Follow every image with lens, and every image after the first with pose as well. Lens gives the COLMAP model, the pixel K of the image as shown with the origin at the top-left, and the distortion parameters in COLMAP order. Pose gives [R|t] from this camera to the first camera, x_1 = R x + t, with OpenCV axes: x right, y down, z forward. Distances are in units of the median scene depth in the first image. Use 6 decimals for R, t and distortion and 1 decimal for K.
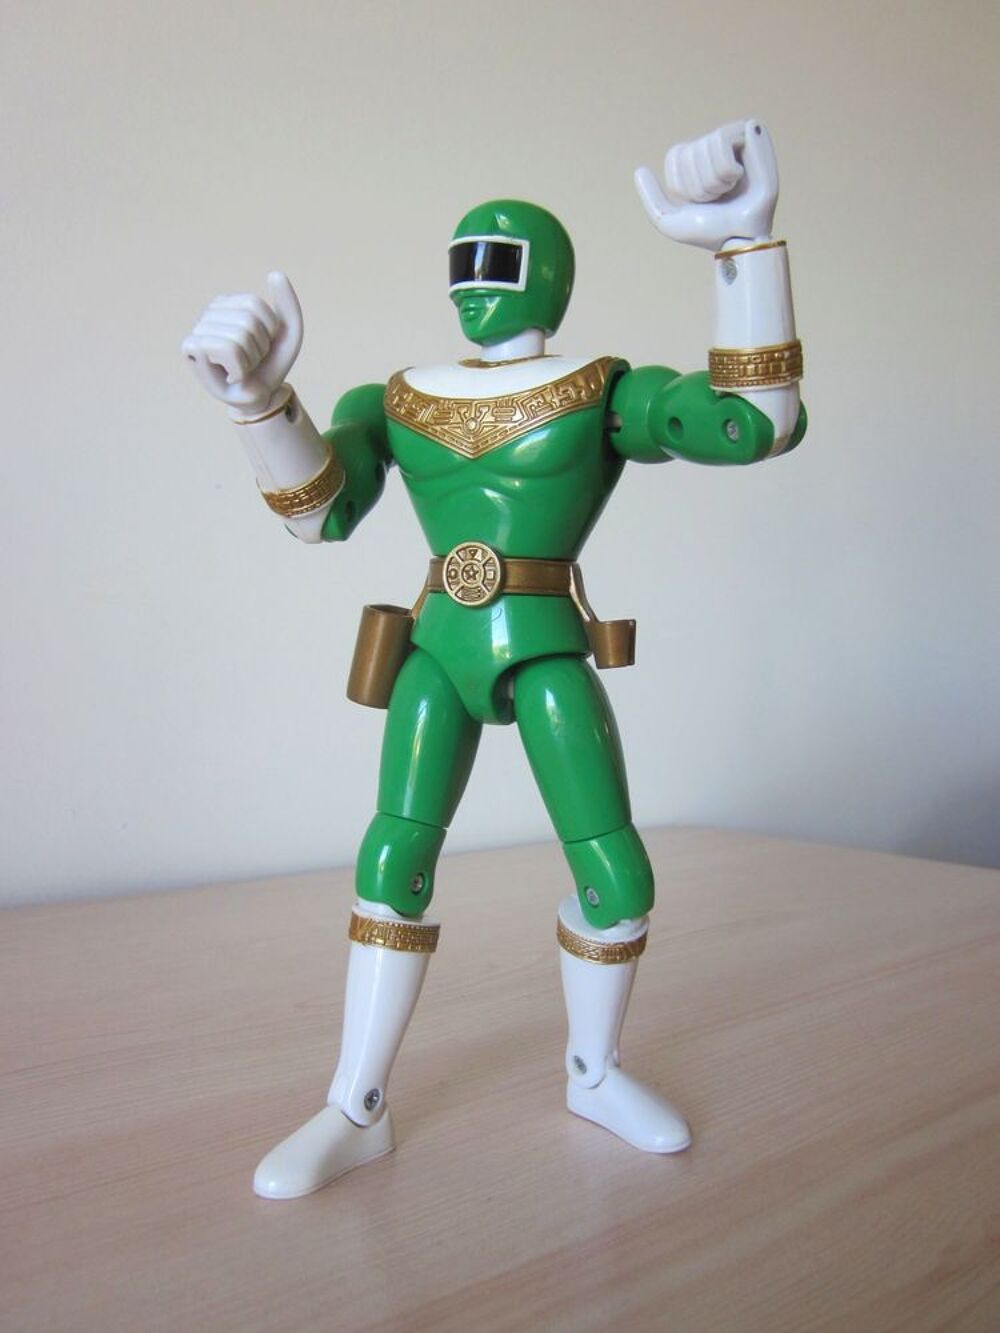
lens RADIAL K [[1105.1, 0, 500.4], [0, 1105.1, 660.9], [0, 0, 1]] dist [-0.020251, -0.027319]
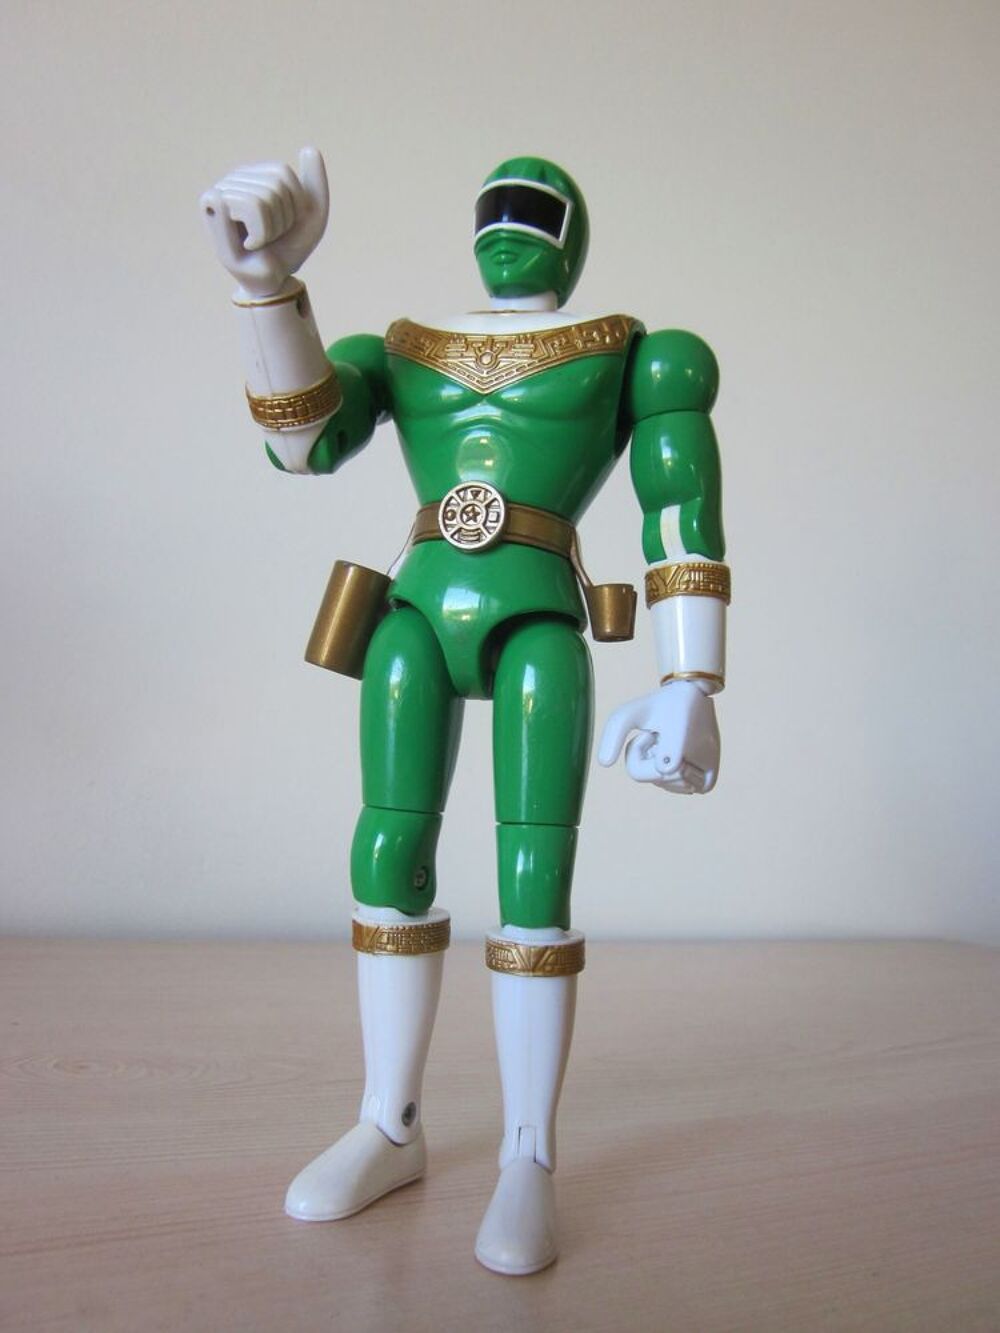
lens RADIAL K [[1105.1, 0, 493.7], [0, 1105.1, 663.2], [0, 0, 1]] dist [-0.020251, -0.027319]
pose [[0.988582, 0.095898, 0.116228, -0.102415], [-0.076404, 0.983845, -0.161901, 0.187477], [-0.129876, 0.151173, 0.979938, 0.122651]]
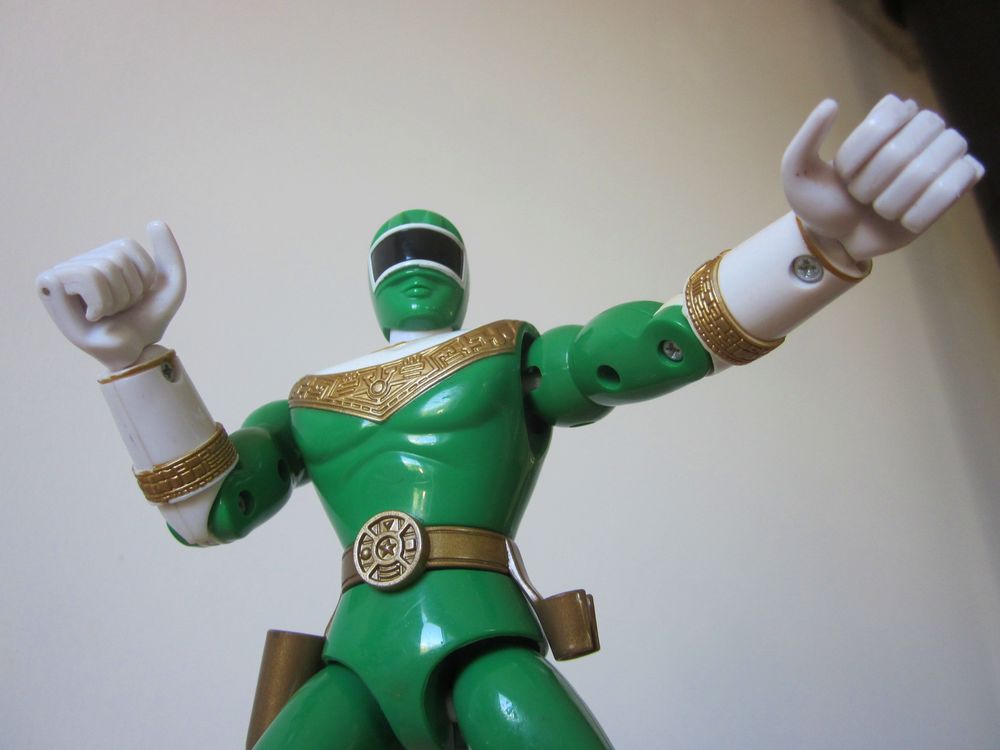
lens RADIAL K [[829.0, 0, 476.7], [0, 829.0, 363.0], [0, 0, 1]] dist [-0.020251, -0.027319]
pose [[0.993932, -0.088859, 0.064838, 0.012150], [0.109575, 0.851541, -0.512710, 0.127363], [-0.009653, 0.516703, 0.856110, 0.398673]]
